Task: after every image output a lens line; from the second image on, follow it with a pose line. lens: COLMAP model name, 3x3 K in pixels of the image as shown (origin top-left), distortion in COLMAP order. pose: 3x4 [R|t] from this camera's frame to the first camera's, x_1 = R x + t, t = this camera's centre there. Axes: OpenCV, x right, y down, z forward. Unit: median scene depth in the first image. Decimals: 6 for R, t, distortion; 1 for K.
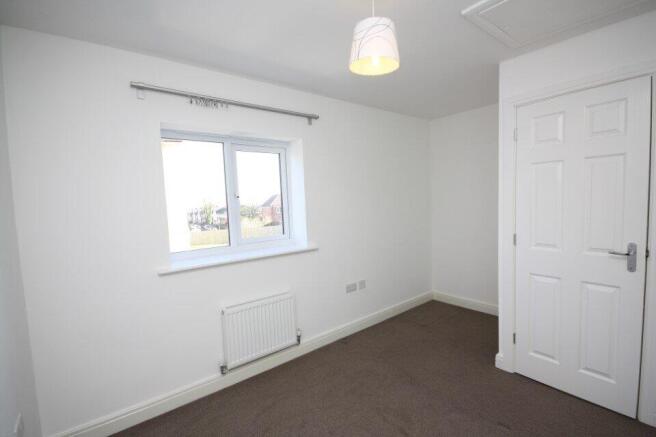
lens RADIAL K [[301.1, 0, 331.4], [0, 301.1, 213.2], [0, 0, 1]] dist [0.003924, -0.000589]
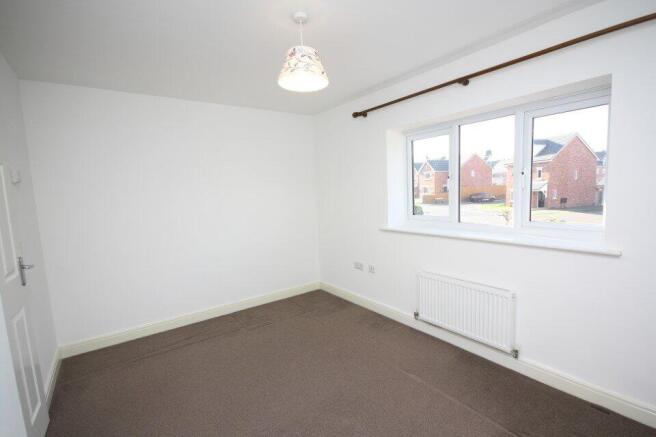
lens RADIAL K [[301.1, 0, 328.7], [0, 301.1, 222.1], [0, 0, 1]] dist [0.003924, -0.000589]
pose [[-0.002137, 0.159907, -0.987130, 0.534893], [-0.008562, 0.987093, 0.159920, -0.046478], [0.999961, 0.008794, -0.000740, 0.401709]]
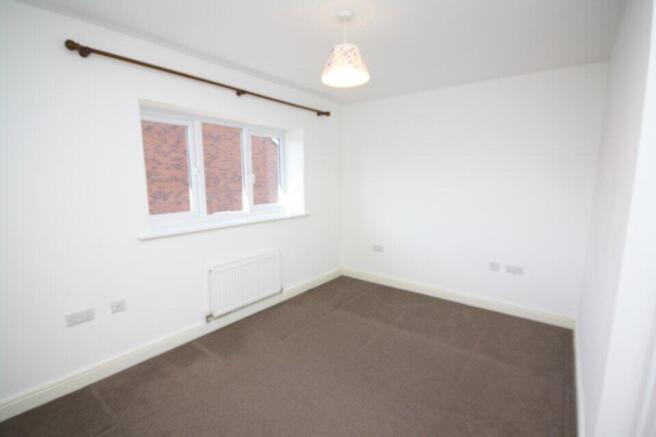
lens RADIAL K [[301.1, 0, 313.8], [0, 301.1, 216.9], [0, 0, 1]] dist [0.003924, -0.000589]
pose [[0.972438, 0.026315, 0.231673, -0.264312], [-0.044358, 0.996344, 0.073017, 0.018565], [-0.228904, -0.081281, 0.970050, -0.225171]]
